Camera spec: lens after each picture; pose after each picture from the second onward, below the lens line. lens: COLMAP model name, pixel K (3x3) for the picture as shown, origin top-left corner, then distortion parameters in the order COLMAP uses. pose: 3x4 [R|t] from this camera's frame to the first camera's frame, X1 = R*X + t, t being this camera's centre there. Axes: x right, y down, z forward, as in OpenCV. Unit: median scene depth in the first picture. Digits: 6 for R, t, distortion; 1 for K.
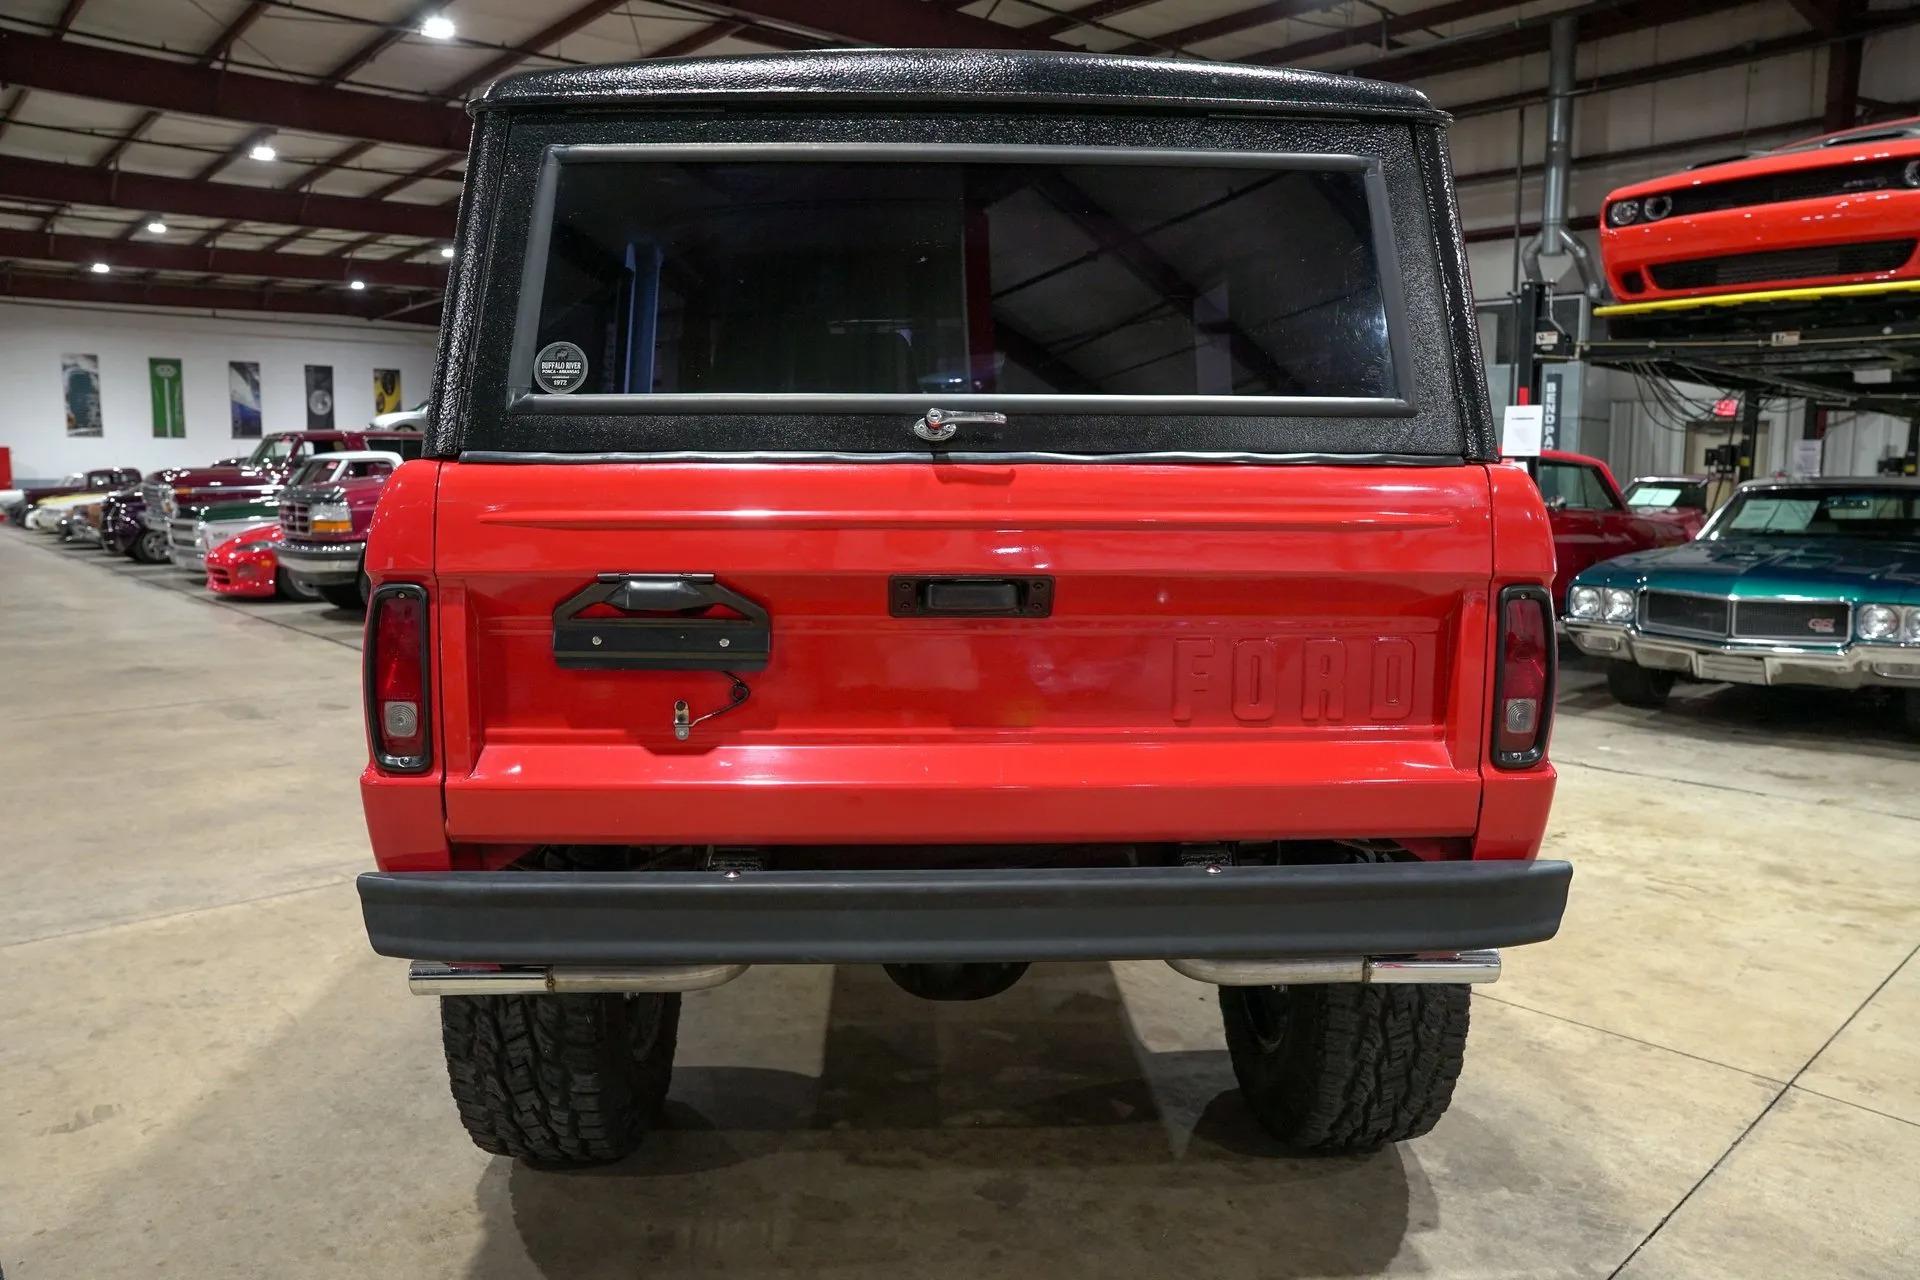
lens RADIAL K [[1317.6, 0, 965.1], [0, 1317.6, 648.4], [0, 0, 1]] dist [-0.136215, 0.104345]
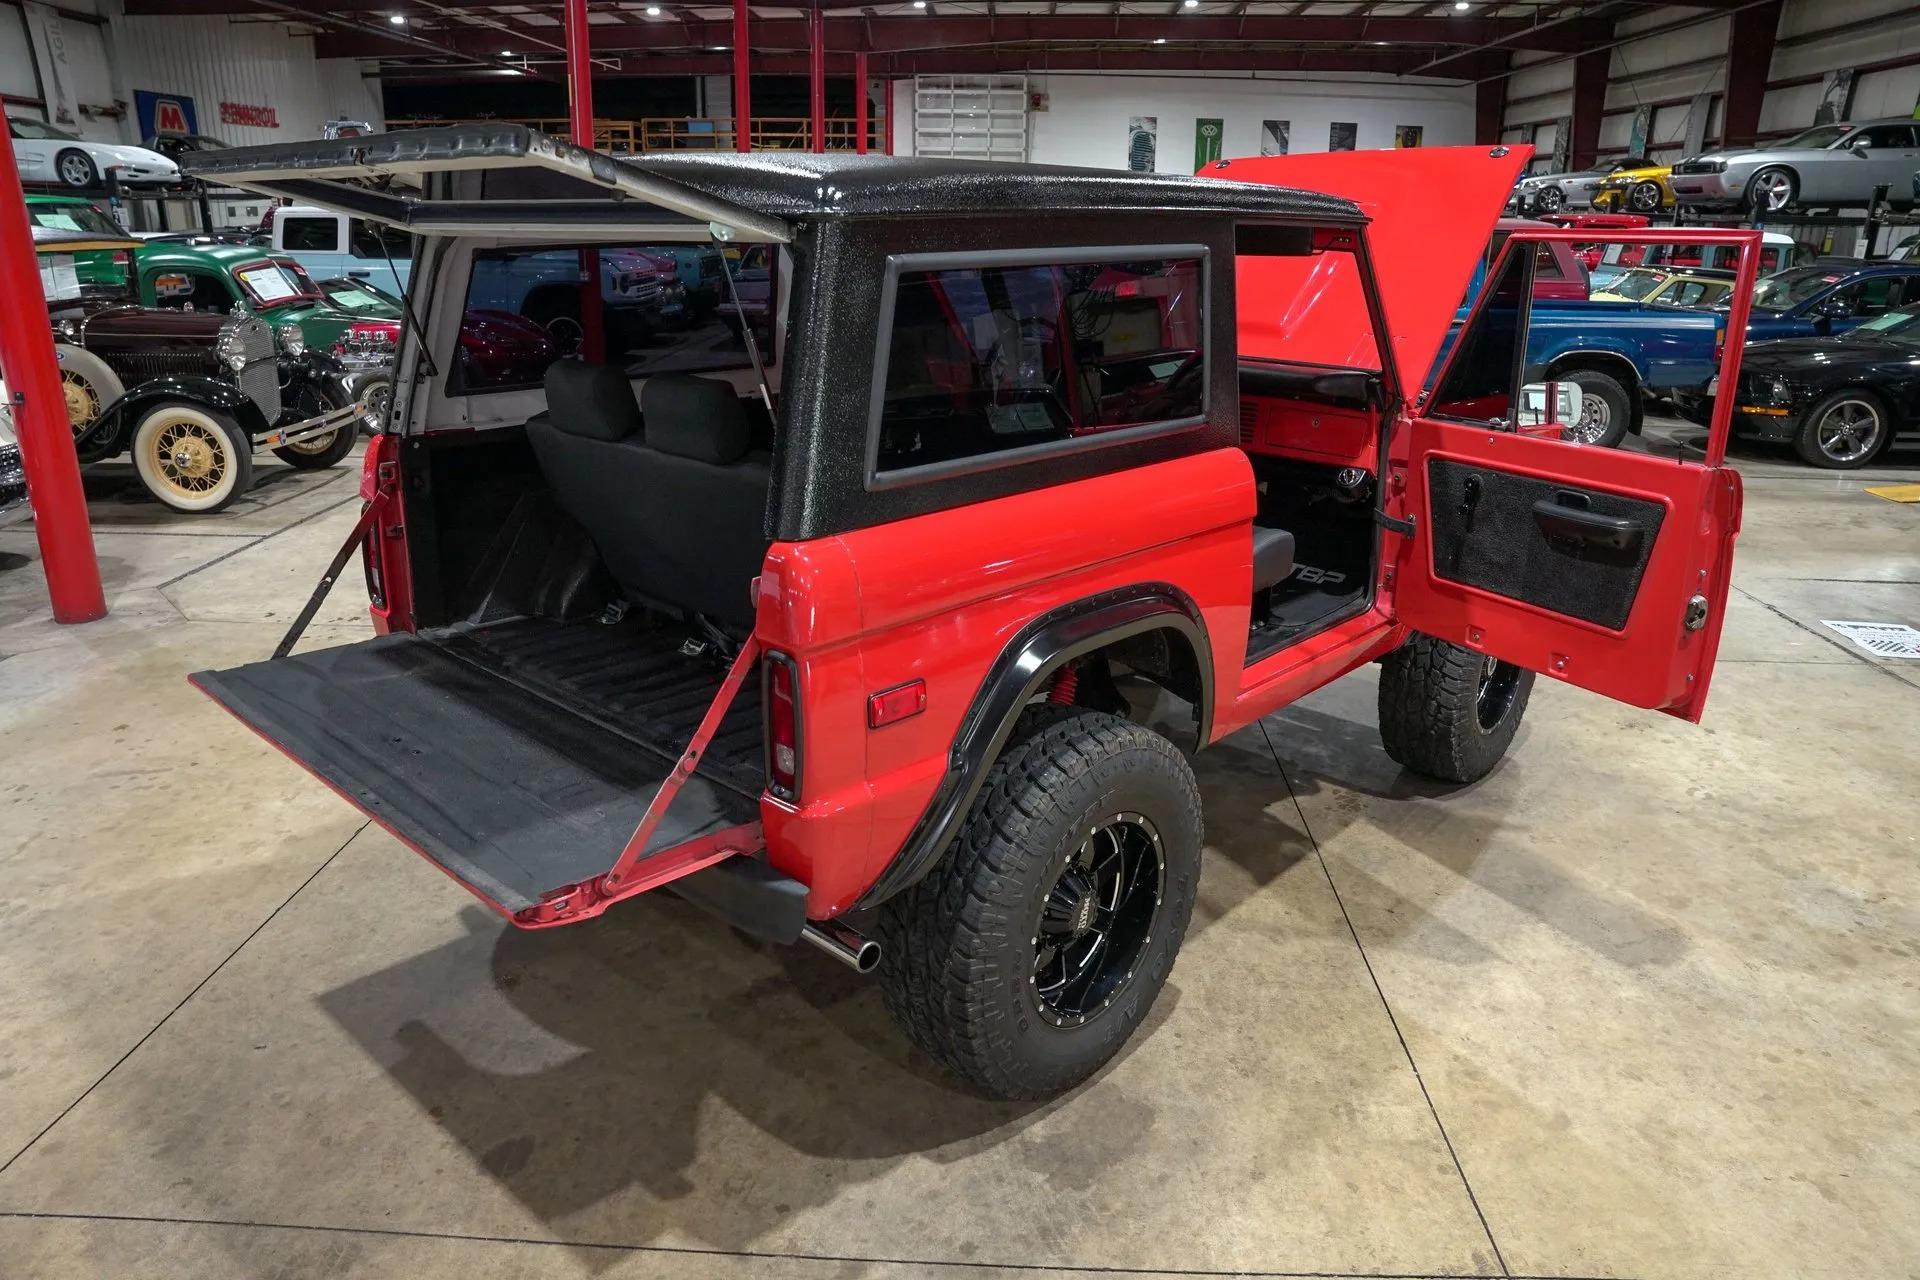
lens RADIAL K [[1317.6, 0, 959.1], [0, 1317.6, 648.3], [0, 0, 1]] dist [-0.136215, 0.104345]
pose [[0.708025, 0.233205, -0.666570, 0.139531], [-0.104139, 0.968060, 0.228068, -0.035292], [0.698466, -0.092062, 0.709697, 0.029137]]
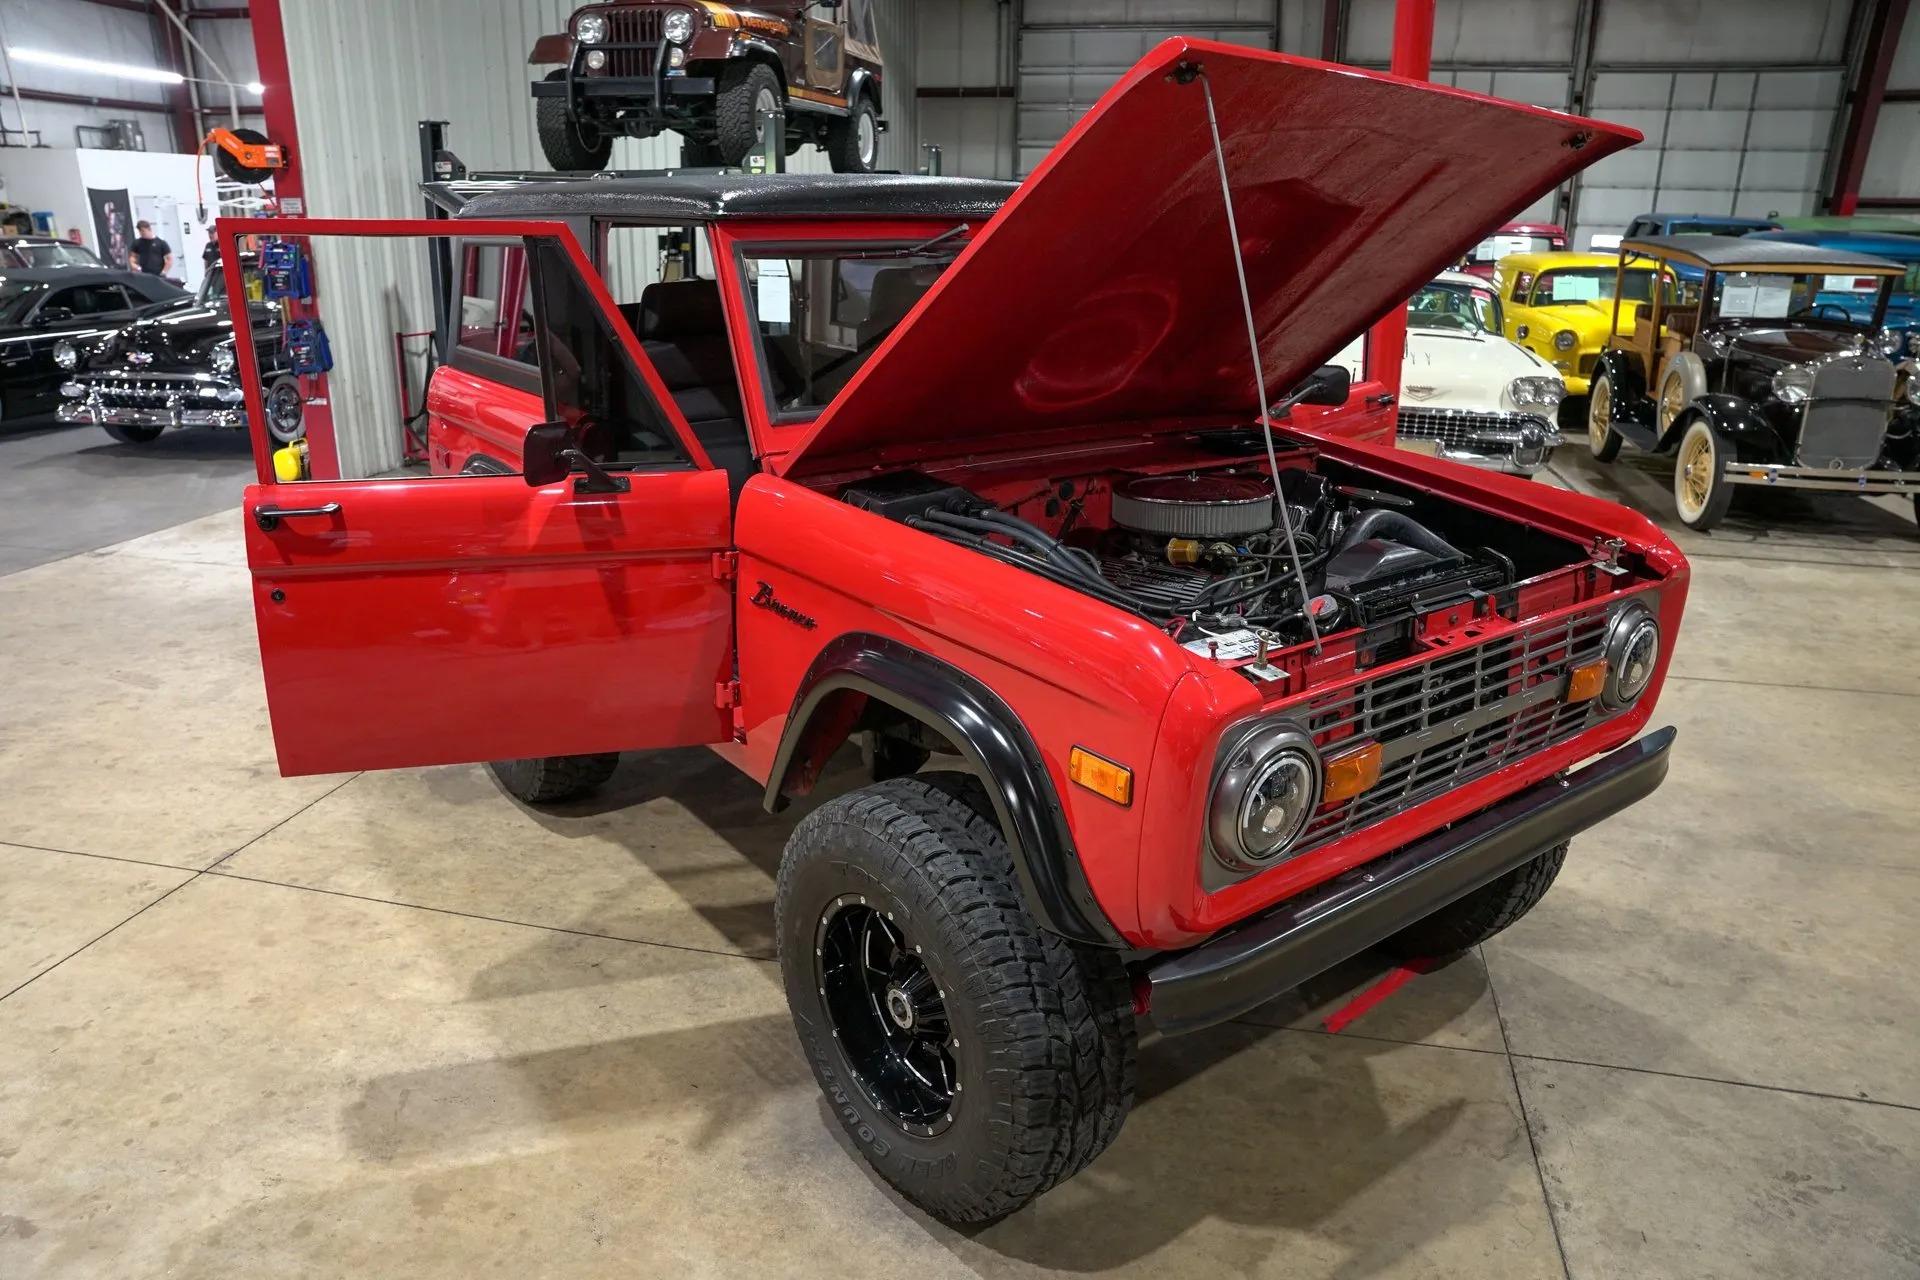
lens RADIAL K [[1317.6, 0, 958.6], [0, 1317.6, 640.7], [0, 0, 1]] dist [-0.136215, 0.104345]
pose [[-0.824275, 0.167924, -0.540715, 0.110376], [-0.086449, 0.906482, 0.413300, -0.082655], [0.559551, 0.387418, -0.732674, 0.381685]]
